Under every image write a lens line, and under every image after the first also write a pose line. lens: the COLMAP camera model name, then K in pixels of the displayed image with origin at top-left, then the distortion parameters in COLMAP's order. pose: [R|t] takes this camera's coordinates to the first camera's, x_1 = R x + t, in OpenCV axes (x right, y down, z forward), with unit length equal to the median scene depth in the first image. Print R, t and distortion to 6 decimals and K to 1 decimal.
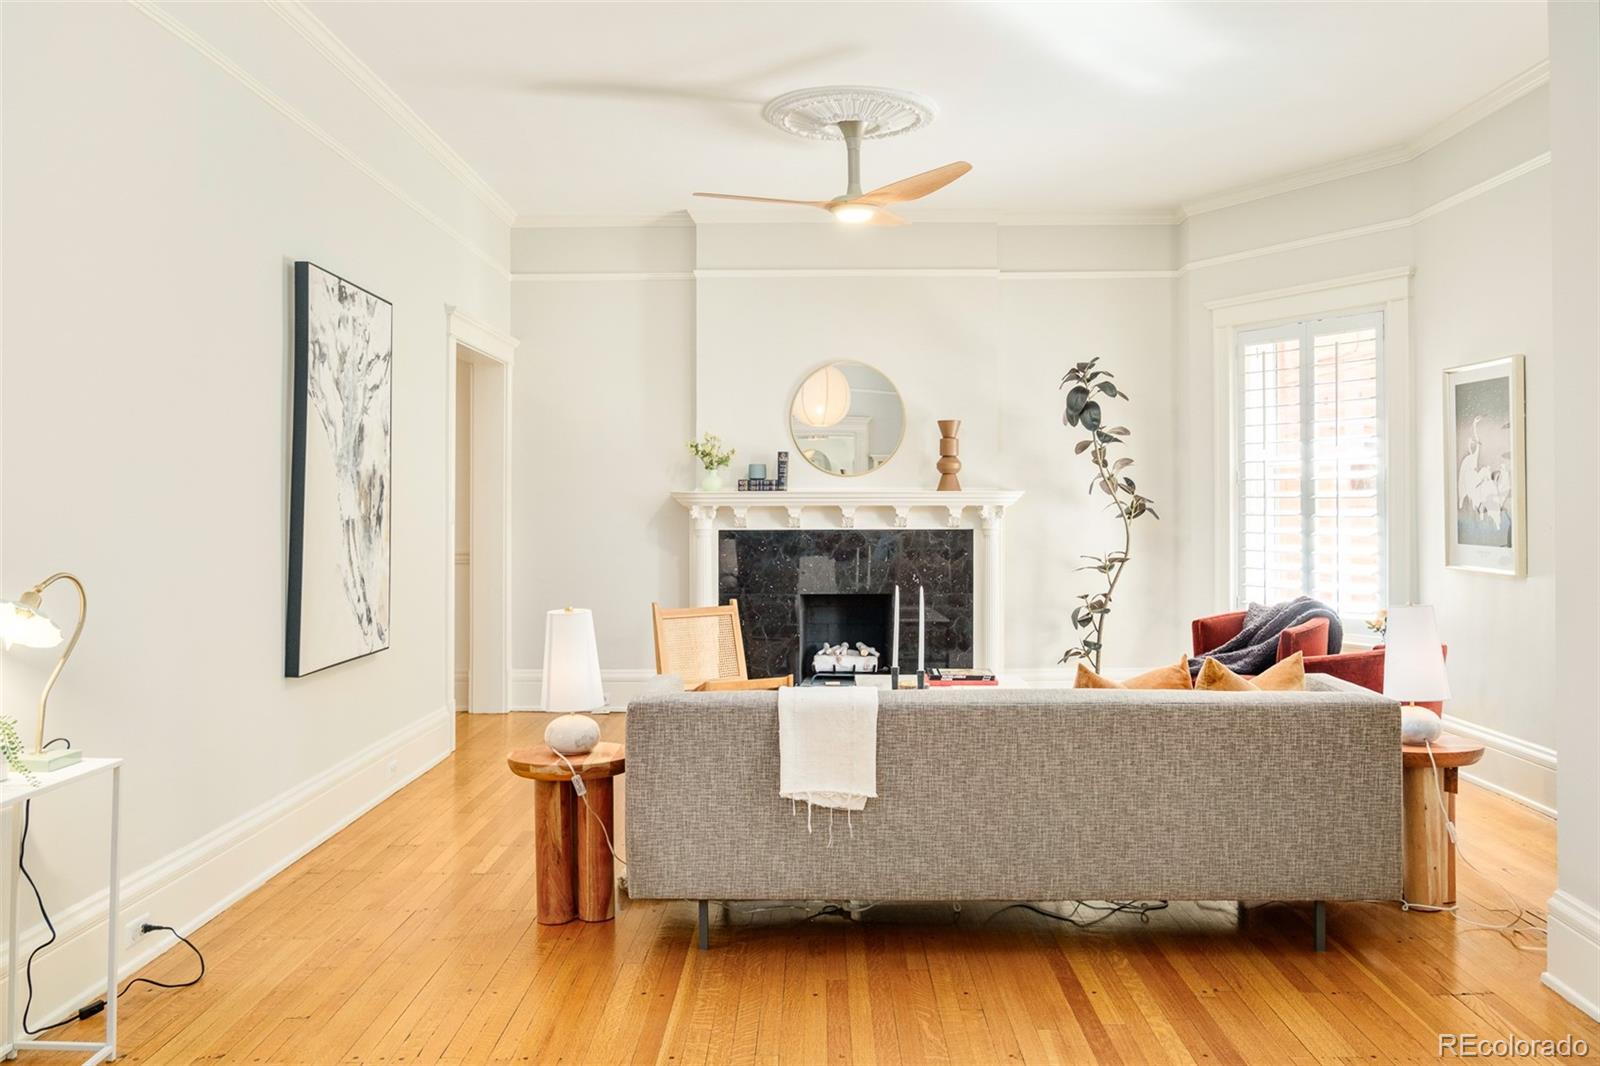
lens RADIAL K [[1349.7, 0, 810.2], [0, 1349.7, 500.2], [0, 0, 1]] dist [-0.004822, 0.003368]
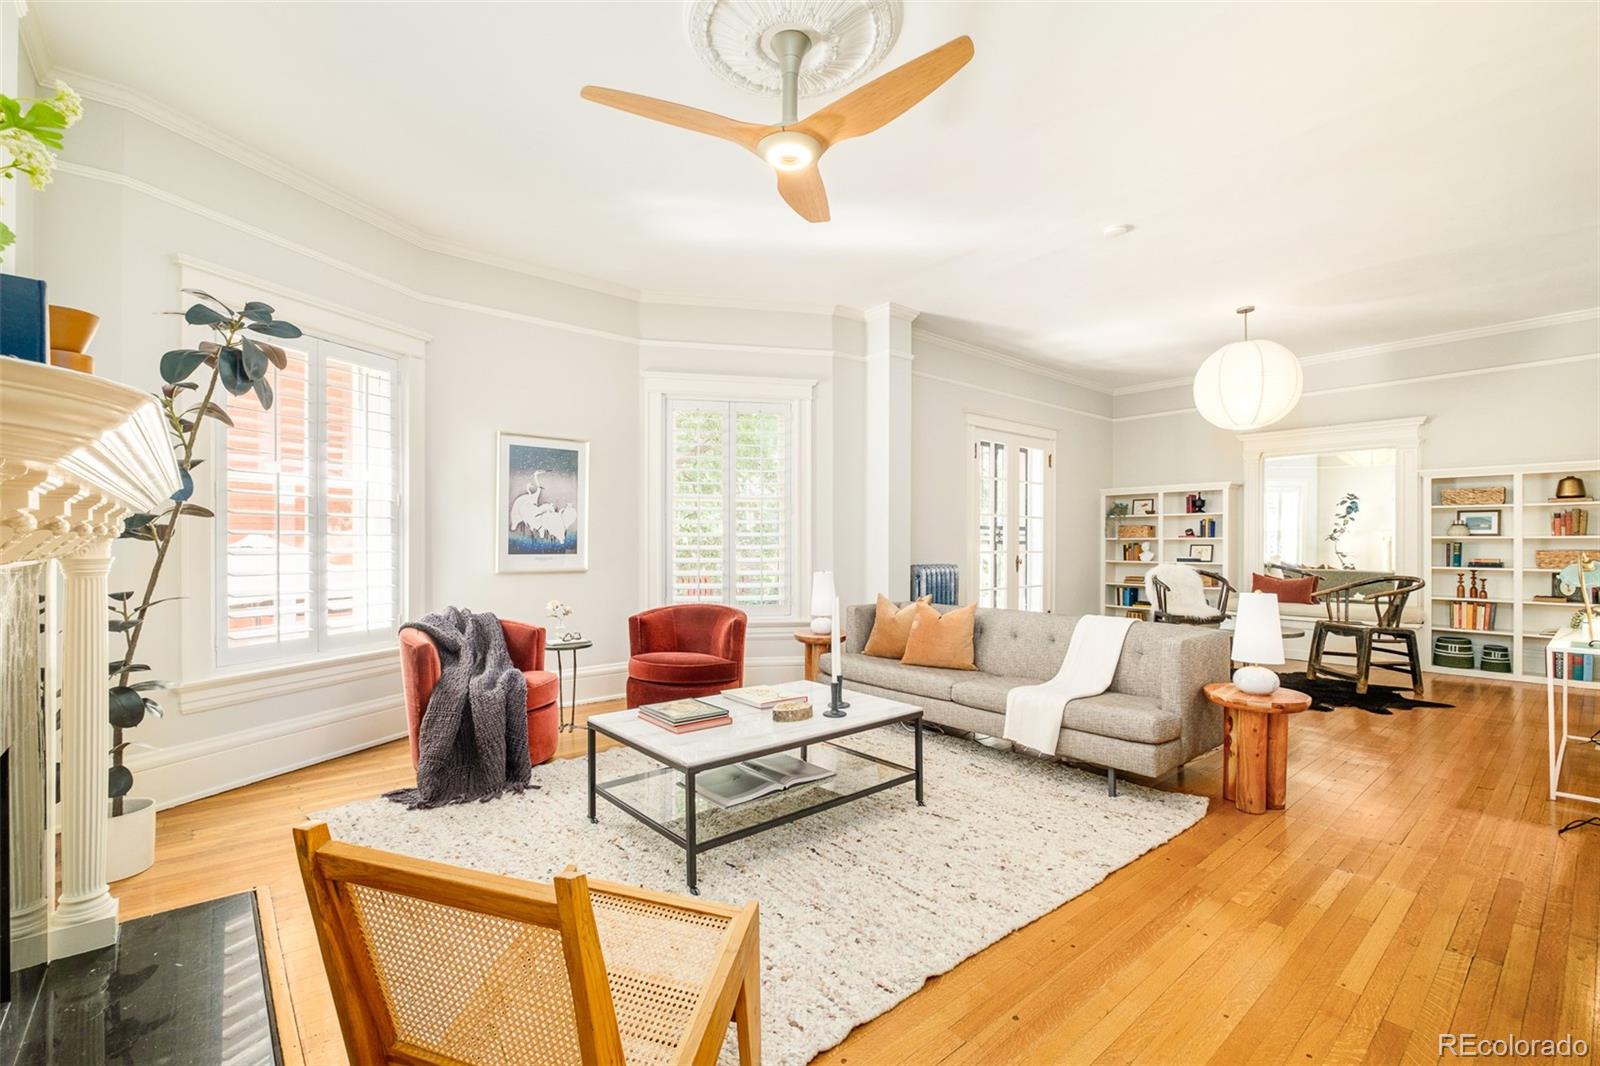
lens RADIAL K [[693.3, 0, 792.4], [0, 693.3, 538.4], [0, 0, 1]] dist [-0.003957, -0.000067]
pose [[-0.649554, 0.001538, 0.760314, -0.232143], [-0.001110, 0.999995, -0.002971, 0.013928], [-0.760315, -0.002774, -0.649549, 1.026306]]
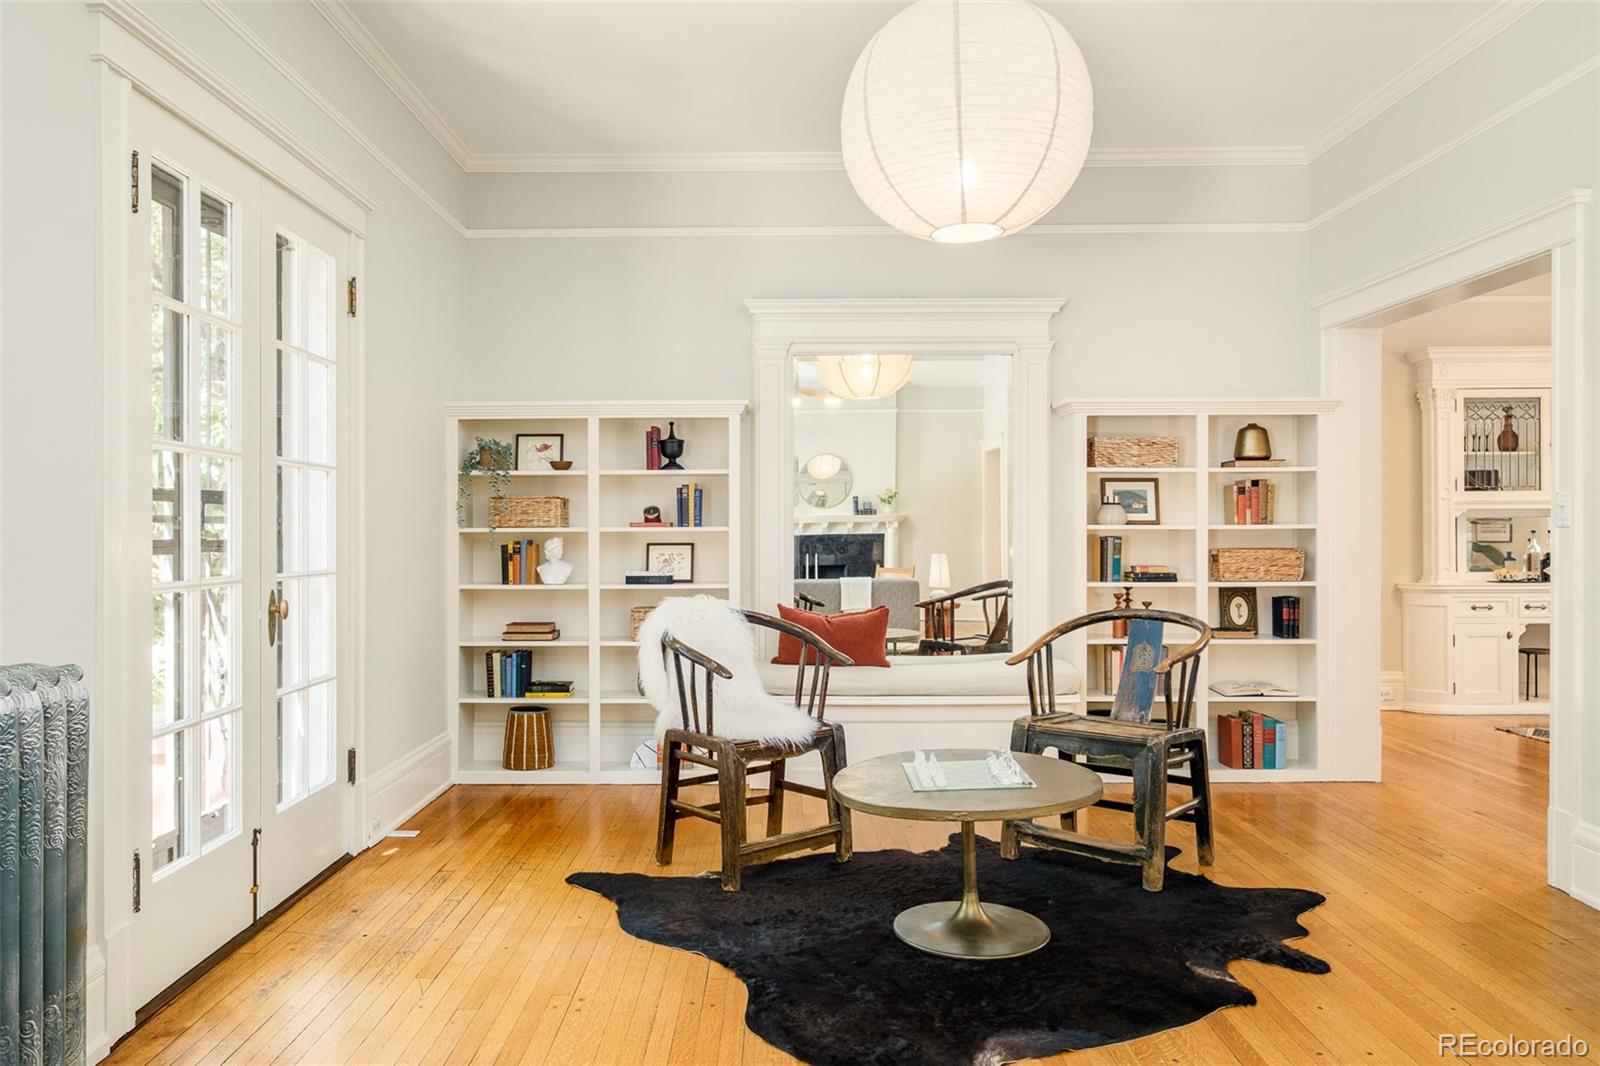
lens RADIAL K [[1138.6, 0, 791.8], [0, 1138.6, 538.2], [0, 0, 1]] dist [0.001834, 0.008643]
pose [[-0.999883, 0.001686, -0.015226, 0.092219], [0.001531, 0.999947, 0.010207, 0.008860], [0.015242, 0.010183, -0.999832, 0.630303]]
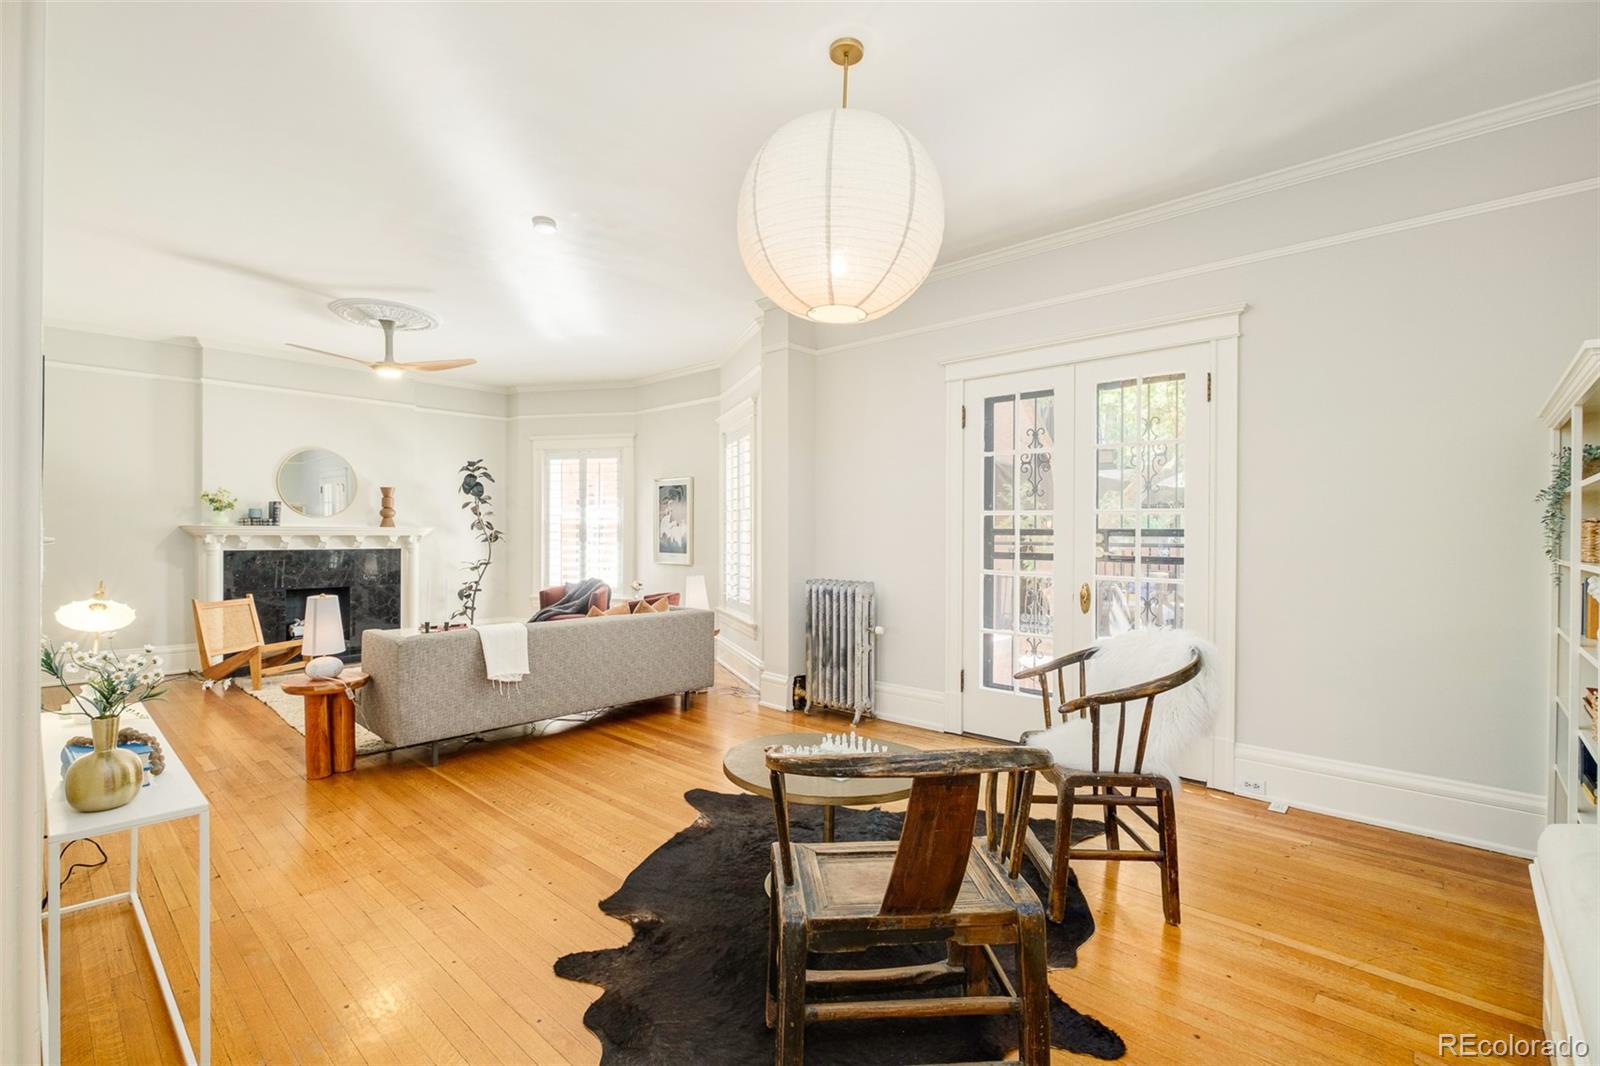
lens RADIAL K [[722.2, 0, 800.7], [0, 722.2, 537.7], [0, 0, 1]] dist [-0.003097, -0.000228]
pose [[0.667664, 0.002397, 0.744459, -0.253708], [-0.007813, 0.999962, 0.003787, -0.000816], [-0.744421, -0.008345, 0.667658, -0.037321]]
